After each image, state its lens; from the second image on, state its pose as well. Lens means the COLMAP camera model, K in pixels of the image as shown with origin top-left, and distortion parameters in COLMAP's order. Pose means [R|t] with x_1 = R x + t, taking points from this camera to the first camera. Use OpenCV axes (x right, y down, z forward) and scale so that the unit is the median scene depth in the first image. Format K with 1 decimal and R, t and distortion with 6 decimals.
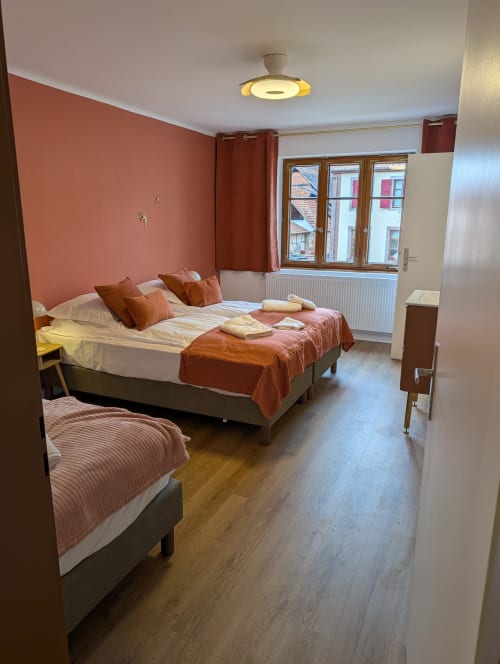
lens RADIAL K [[476.7, 0, 249.6], [0, 476.7, 332.4], [0, 0, 1]] dist [0.051610, 0.000051]
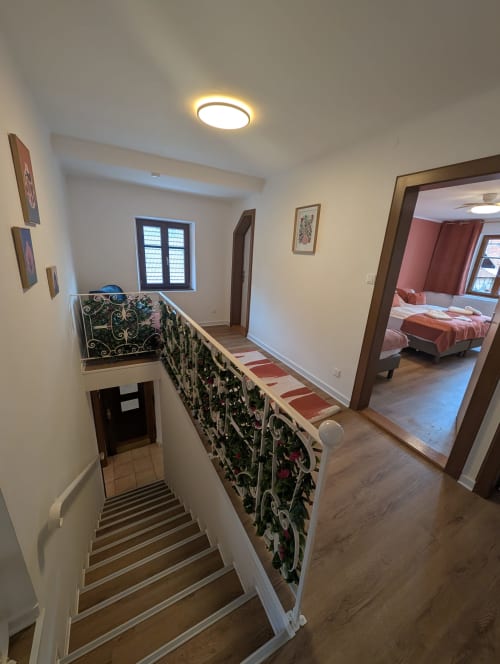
lens RADIAL K [[251.5, 0, 247.4], [0, 251.5, 332.9], [0, 0, 1]] dist [-0.008244, -0.000207]
pose [[0.789658, 0.227721, -0.569723, -0.023664], [-0.193392, 0.973618, 0.121111, 0.094435], [0.582272, 0.014543, 0.812864, -0.447666]]
